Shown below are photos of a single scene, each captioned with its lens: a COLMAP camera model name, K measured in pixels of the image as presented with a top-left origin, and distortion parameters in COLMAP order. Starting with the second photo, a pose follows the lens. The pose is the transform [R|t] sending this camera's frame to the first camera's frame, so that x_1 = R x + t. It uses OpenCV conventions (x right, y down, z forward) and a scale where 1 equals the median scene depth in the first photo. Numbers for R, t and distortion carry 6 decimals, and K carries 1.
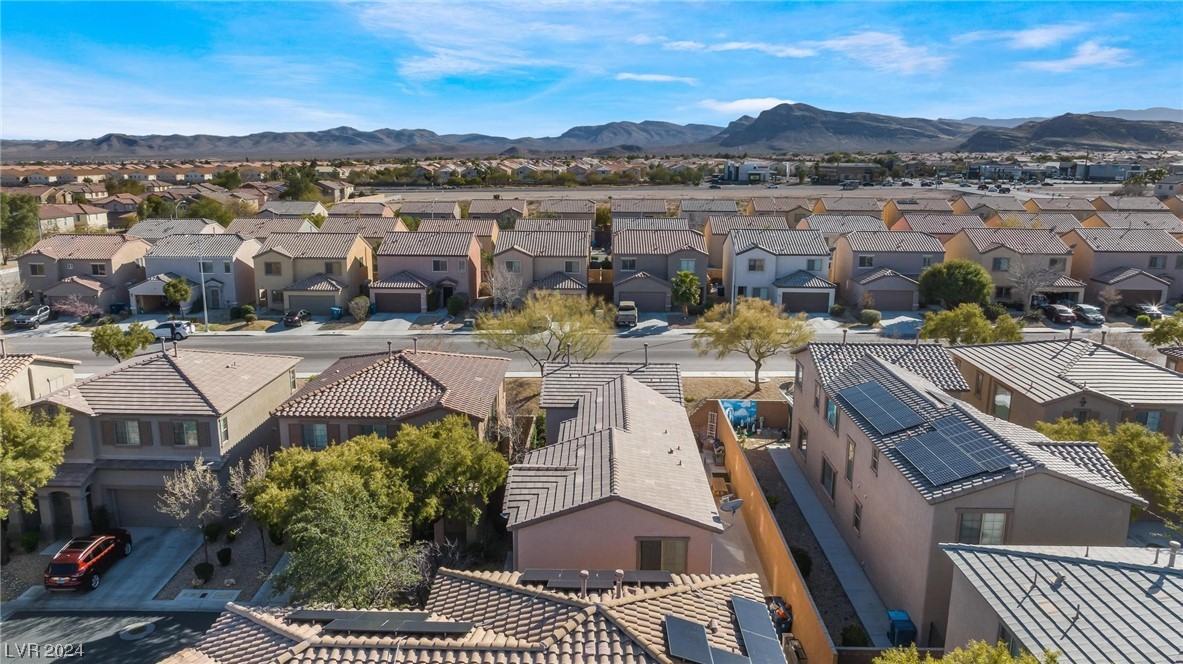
lens RADIAL K [[857.8, 0, 591.5], [0, 857.8, 332.0], [0, 0, 1]] dist [-0.031039, 0.029616]
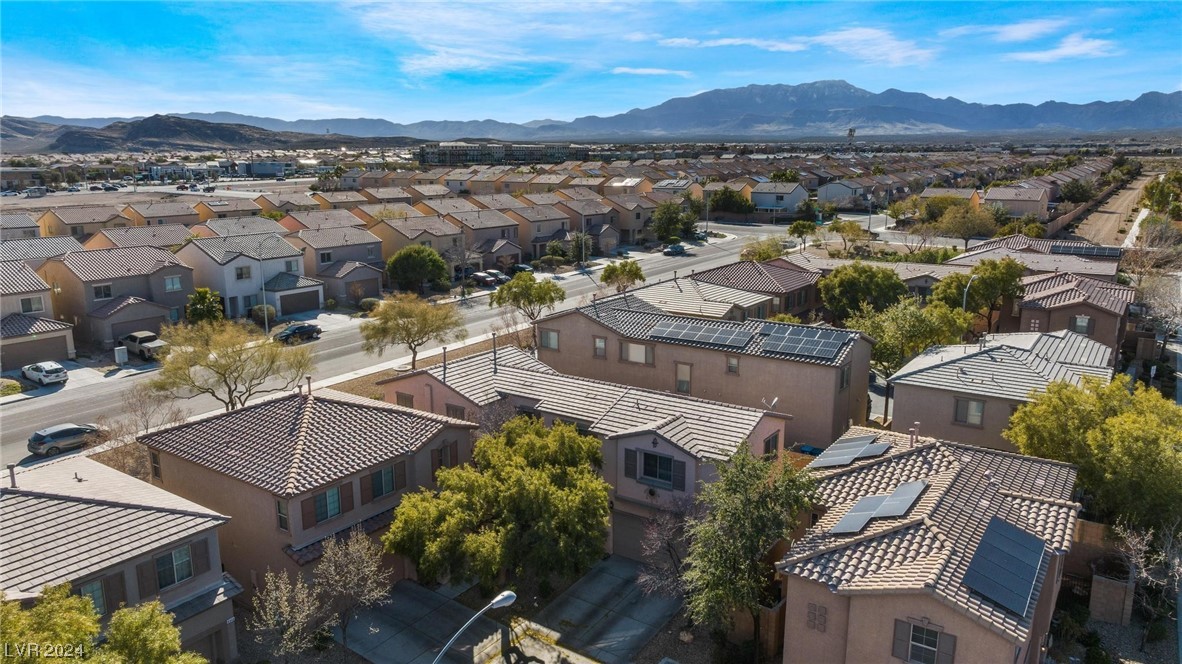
lens RADIAL K [[842.3, 0, 591.0], [0, 842.3, 332.0], [0, 0, 1]] dist [-0.025384, 0.020973]
pose [[0.555366, -0.180218, 0.811844, -0.393974], [0.177321, 0.979448, 0.096122, -0.036456], [-0.812481, 0.090574, 0.575908, 0.153469]]
